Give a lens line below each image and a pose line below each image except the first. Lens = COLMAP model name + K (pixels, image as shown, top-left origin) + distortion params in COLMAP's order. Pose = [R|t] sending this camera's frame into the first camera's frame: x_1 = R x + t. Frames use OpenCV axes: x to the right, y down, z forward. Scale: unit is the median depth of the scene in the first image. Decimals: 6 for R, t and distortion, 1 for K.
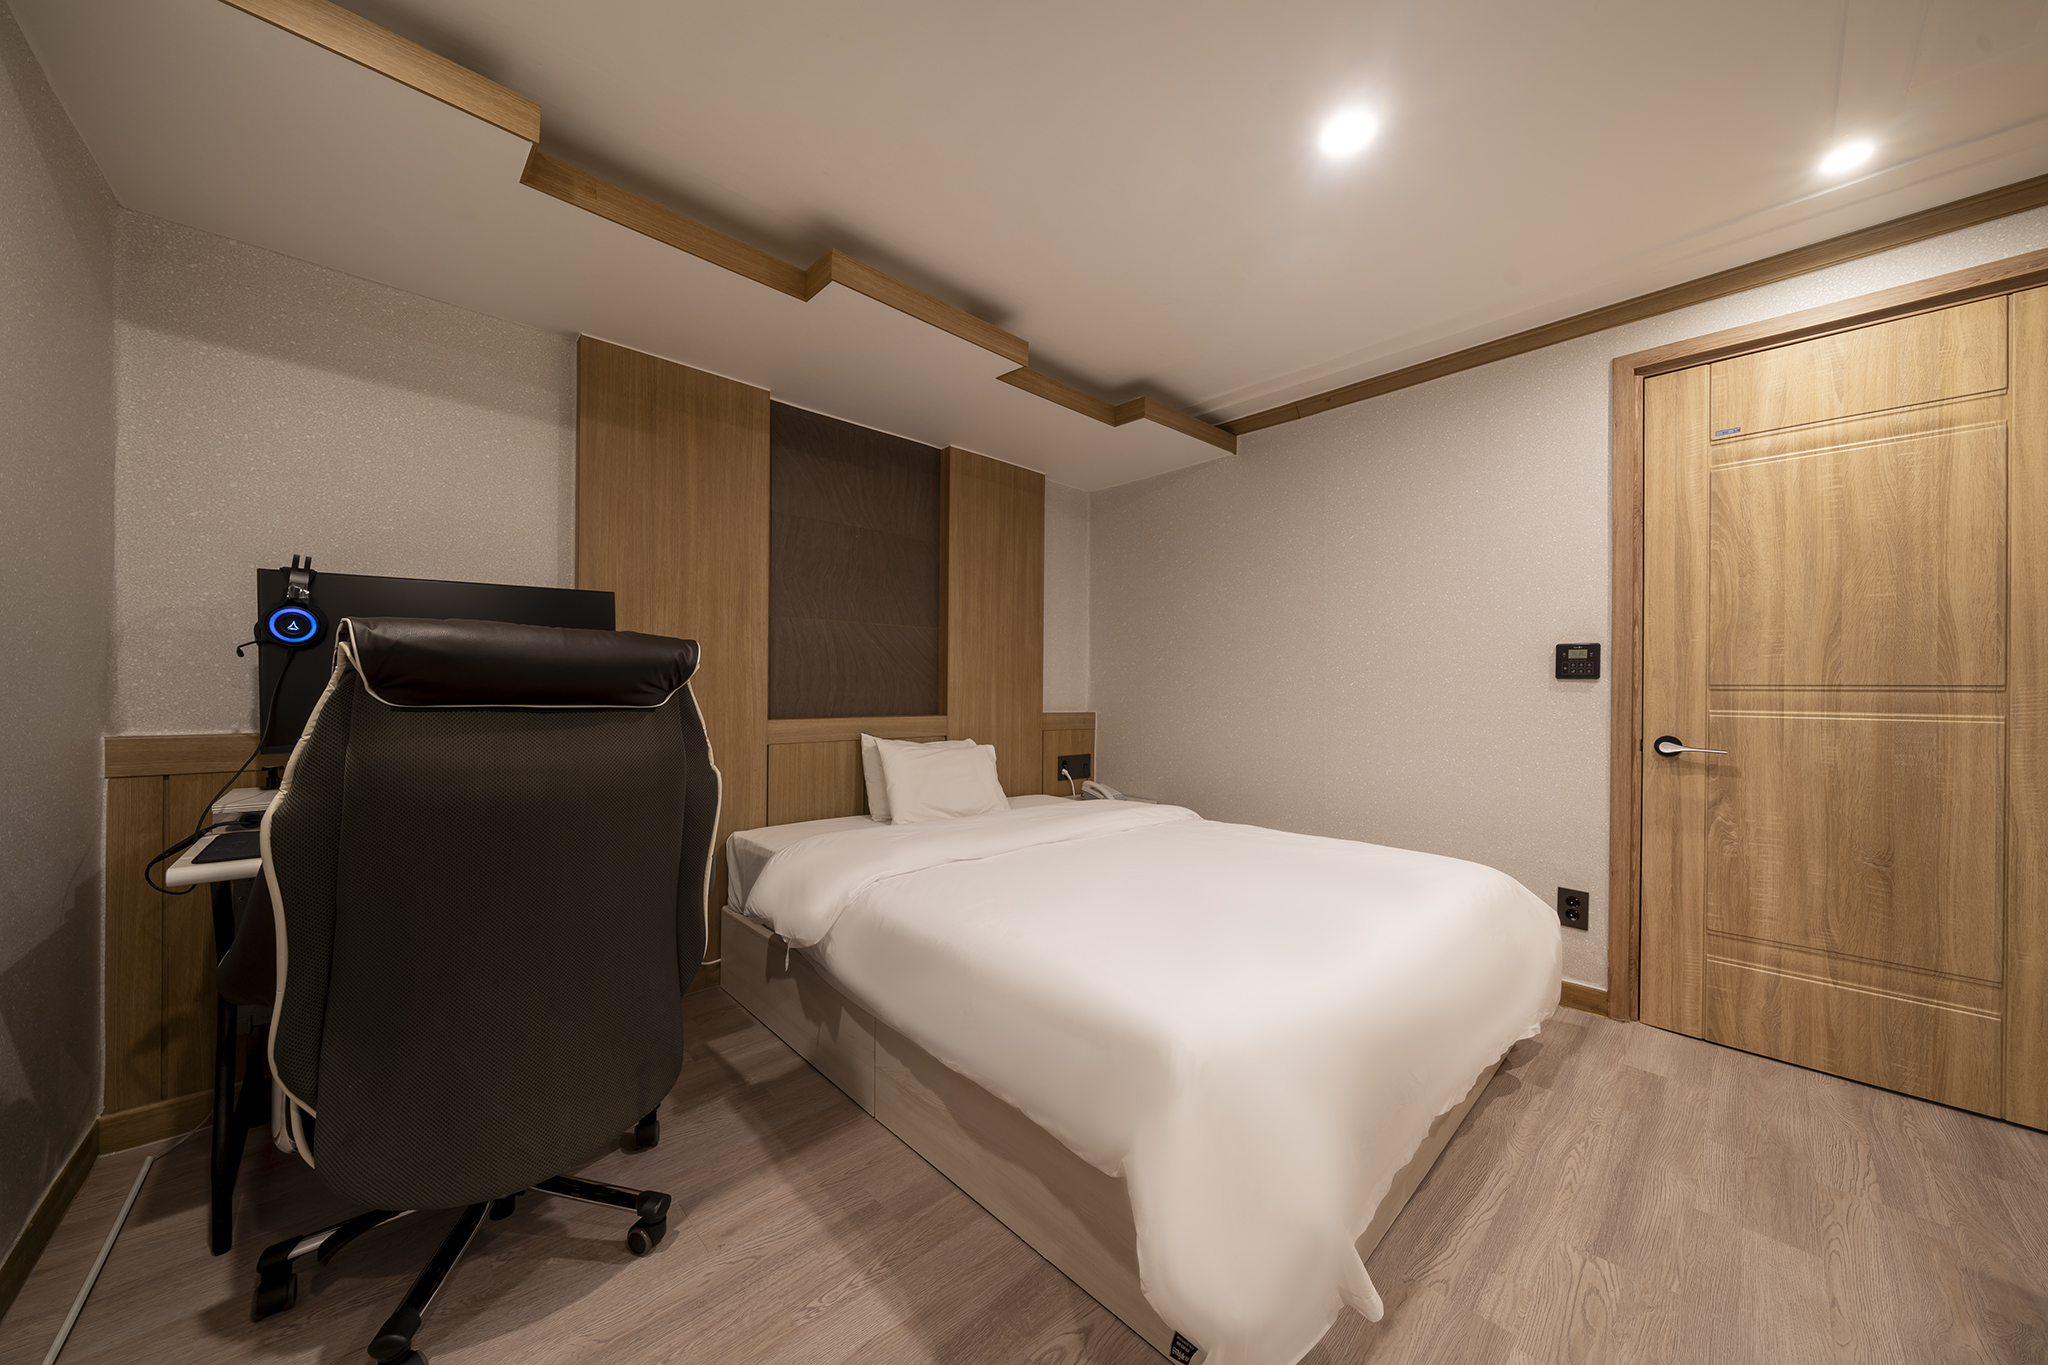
lens RADIAL K [[710.2, 0, 1030.2], [0, 710.2, 688.4], [0, 0, 1]] dist [-0.003204, -0.000994]
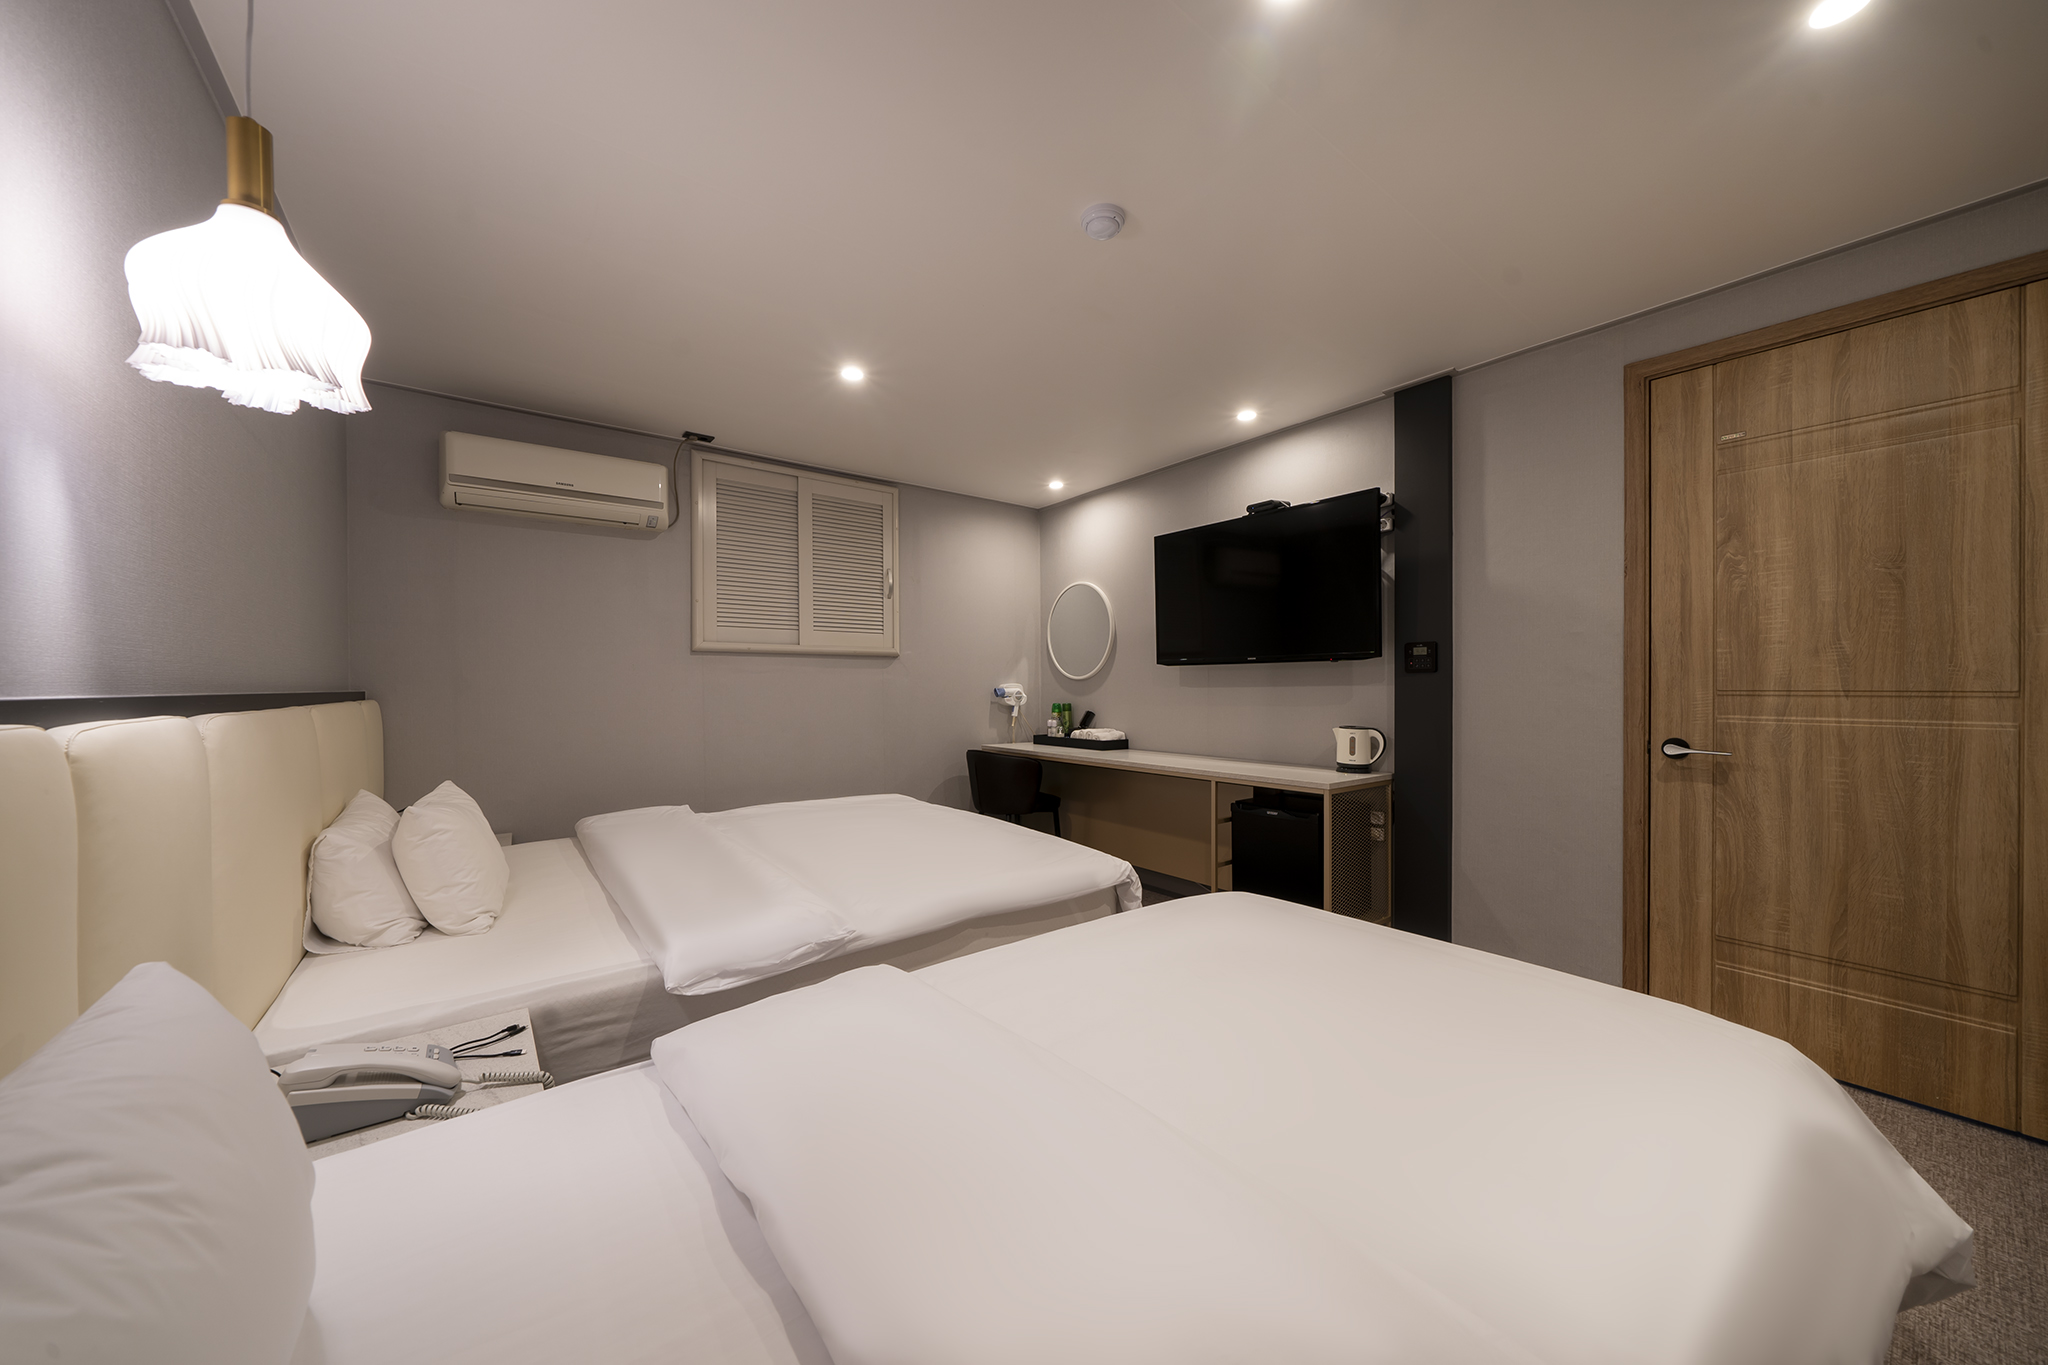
lens RADIAL K [[653.4, 0, 1054.1], [0, 653.4, 685.3], [0, 0, 1]] dist [-0.000923, -0.000381]
pose [[0.999357, -0.014583, -0.032744, 0.034300], [0.014948, 0.999829, 0.010918, -0.451190], [0.032579, -0.011400, 0.999404, 0.020874]]
